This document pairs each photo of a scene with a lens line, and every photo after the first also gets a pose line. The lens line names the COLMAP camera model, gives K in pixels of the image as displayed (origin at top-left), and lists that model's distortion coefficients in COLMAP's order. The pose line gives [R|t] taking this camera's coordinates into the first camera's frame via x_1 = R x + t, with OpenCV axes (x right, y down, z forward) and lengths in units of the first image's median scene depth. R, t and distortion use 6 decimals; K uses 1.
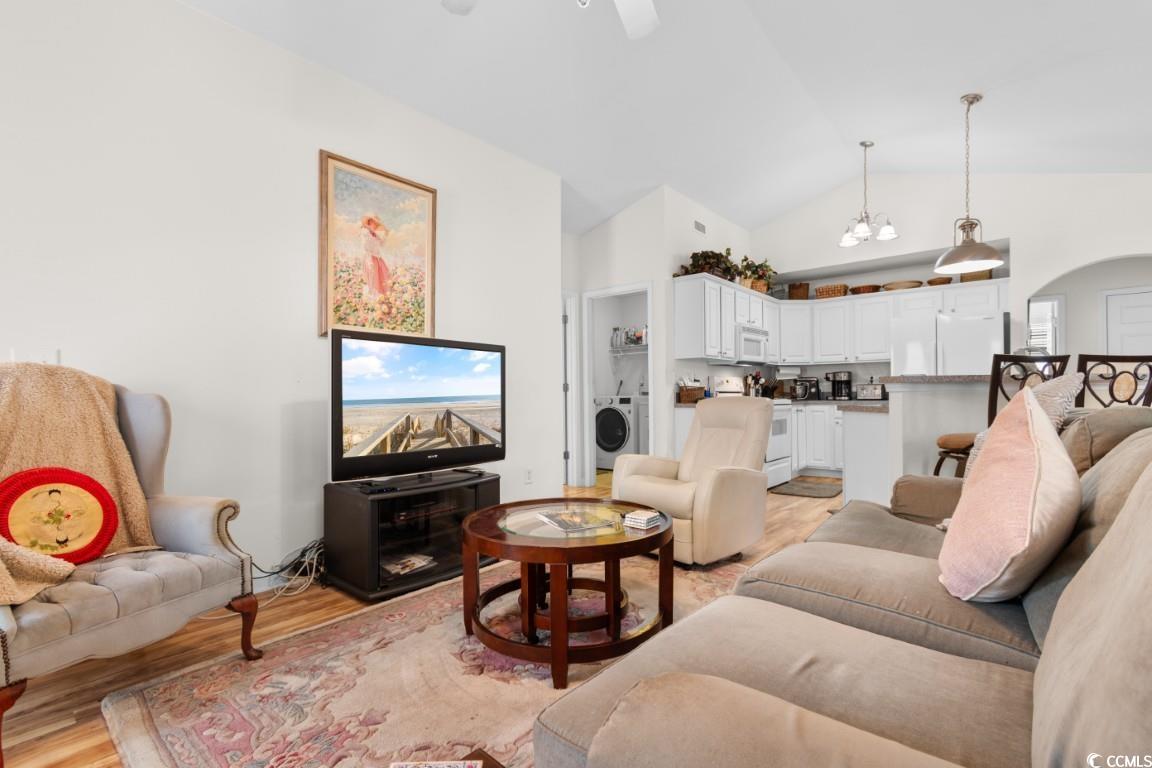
lens RADIAL K [[516.8, 0, 576.4], [0, 516.8, 392.6], [0, 0, 1]] dist [0.005434, -0.000602]
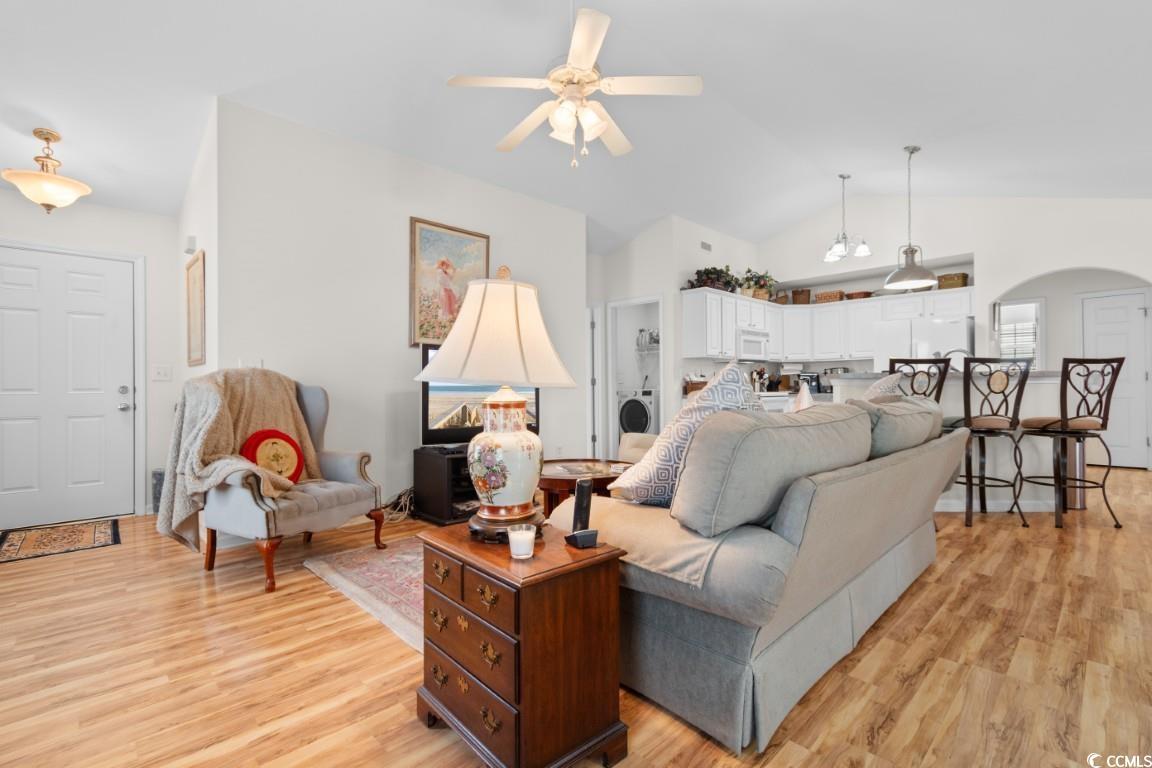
lens RADIAL K [[516.8, 0, 574.6], [0, 516.8, 383.6], [0, 0, 1]] dist [0.005434, -0.000602]
pose [[0.995684, -0.000418, -0.092808, 0.073451], [-0.000049, 0.999987, -0.005031, 0.000649], [0.092808, 0.005014, 0.995671, -0.310029]]
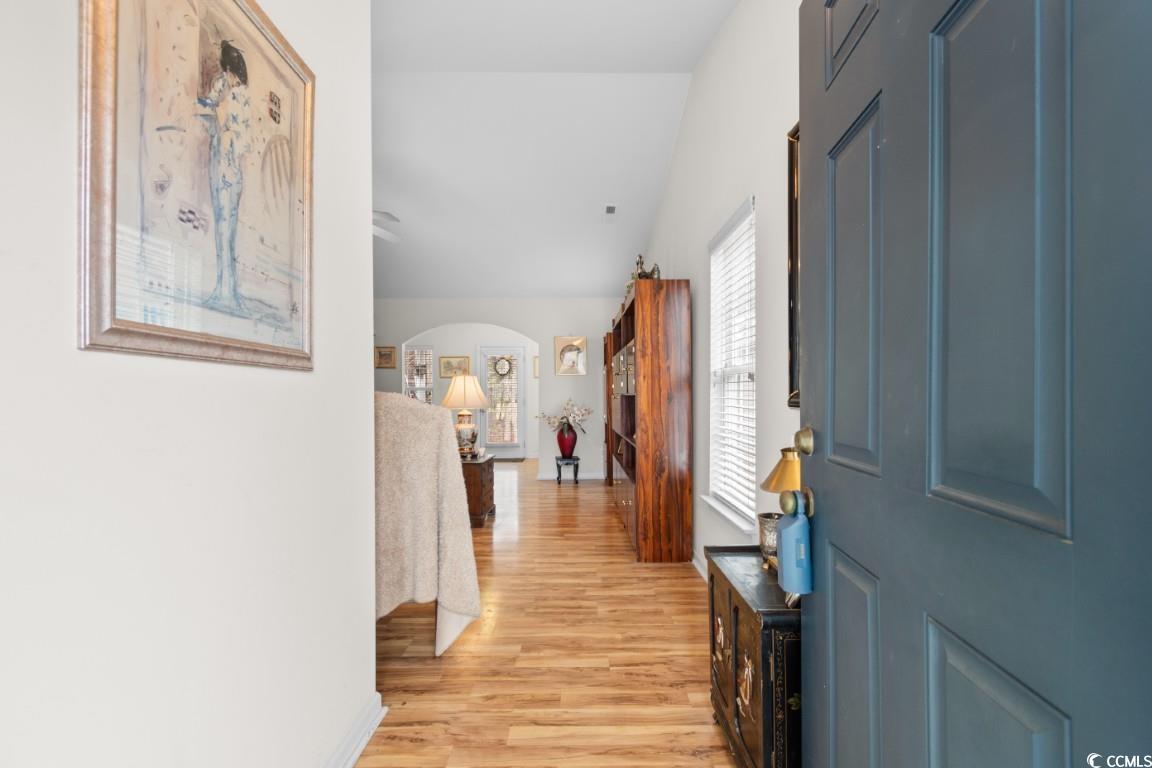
lens RADIAL K [[516.8, 0, 577.6], [0, 516.8, 395.2], [0, 0, 1]] dist [0.005434, -0.000602]
pose [[-0.647198, 0.012149, 0.762225, -1.131697], [0.003692, 0.999911, -0.012802, -0.019634], [-0.762313, -0.005472, -0.647185, 0.697962]]
